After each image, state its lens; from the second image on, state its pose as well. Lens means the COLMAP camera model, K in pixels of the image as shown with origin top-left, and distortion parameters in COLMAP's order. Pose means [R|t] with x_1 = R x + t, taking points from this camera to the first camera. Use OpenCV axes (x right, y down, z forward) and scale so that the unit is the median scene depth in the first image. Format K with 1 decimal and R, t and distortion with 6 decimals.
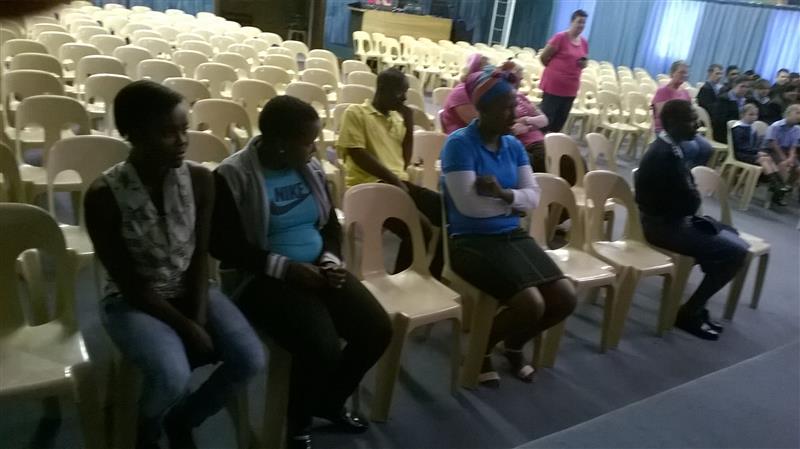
lens RADIAL K [[687.5, 0, 388.9], [0, 687.5, 238.6], [0, 0, 1]] dist [-0.014848, -0.052757]
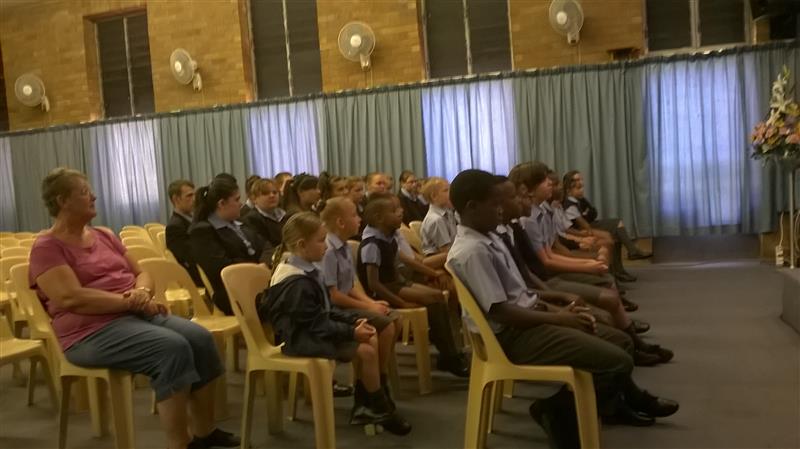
lens RADIAL K [[687.5, 0, 392.4], [0, 687.5, 242.4], [0, 0, 1]] dist [-0.014848, -0.052757]
pose [[0.755124, -0.235898, 0.611670, 0.563806], [0.373250, 0.921734, -0.105311, -0.182430], [-0.538955, 0.307829, 0.784072, 1.056795]]
